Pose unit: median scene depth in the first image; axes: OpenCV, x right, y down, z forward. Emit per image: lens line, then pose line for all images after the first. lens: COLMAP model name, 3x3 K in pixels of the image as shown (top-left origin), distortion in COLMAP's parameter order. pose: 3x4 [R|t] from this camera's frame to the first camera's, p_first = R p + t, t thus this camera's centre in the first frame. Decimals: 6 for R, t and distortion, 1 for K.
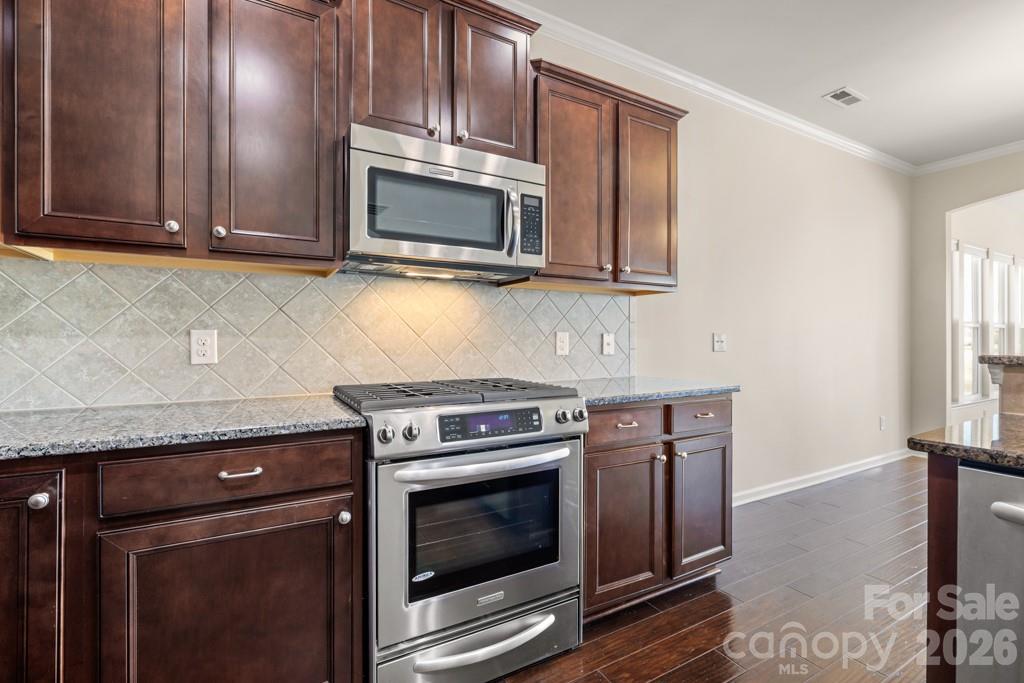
lens RADIAL K [[472.2, 0, 517.3], [0, 472.2, 333.1], [0, 0, 1]] dist [-0.020976, 0.000004]
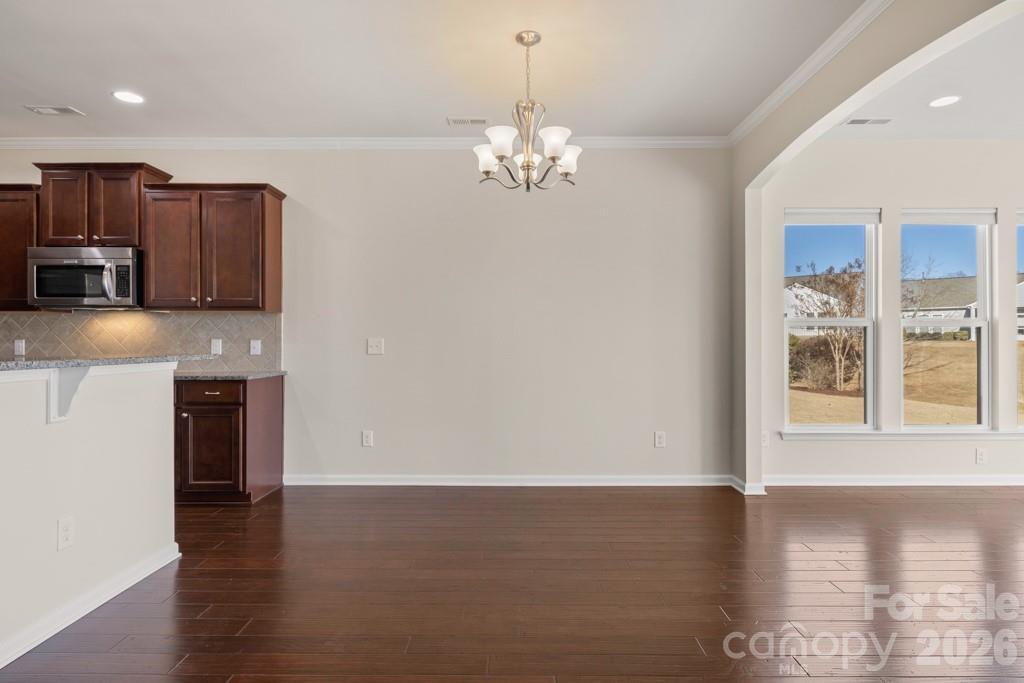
lens RADIAL K [[575.5, 0, 505.4], [0, 575.5, 342.0], [0, 0, 1]] dist [0.002322, 0.002358]
pose [[0.864359, -0.004394, -0.502856, 2.407181], [0.003978, 0.999990, -0.001901, 0.017109], [0.502859, -0.000357, 0.864368, -0.190733]]
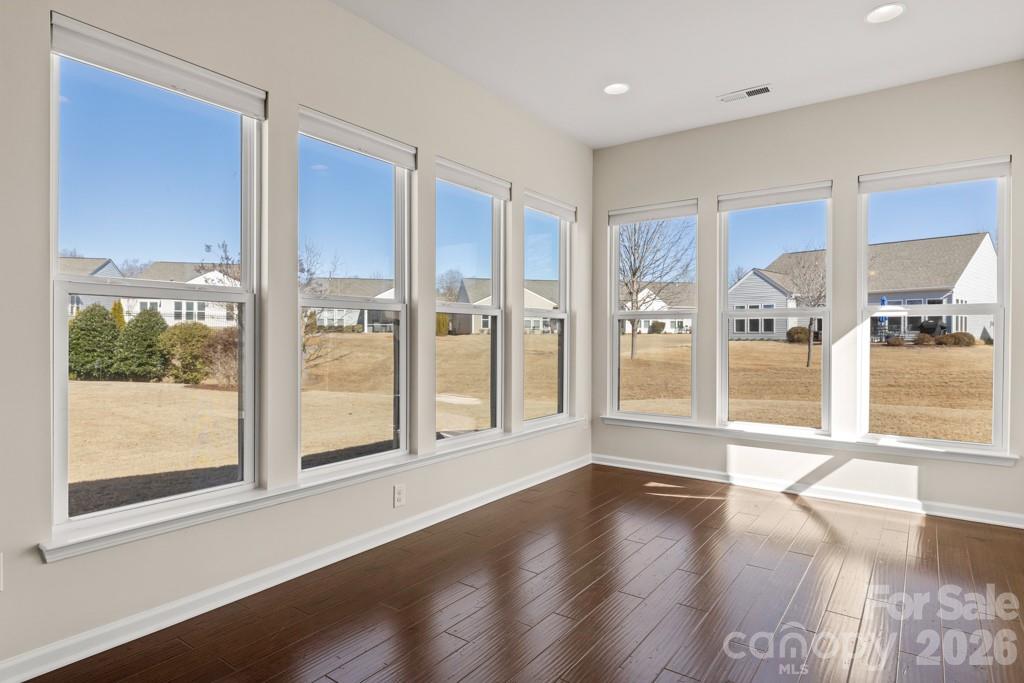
lens RADIAL K [[558.3, 0, 510.8], [0, 558.3, 337.3], [0, 0, 1]] dist [-0.003911, -0.001019]
pose [[0.915801, -0.002257, 0.401625, 2.553174], [-0.000391, 0.999979, 0.006510, 0.023297], [-0.401631, -0.006119, 0.915781, 1.257520]]
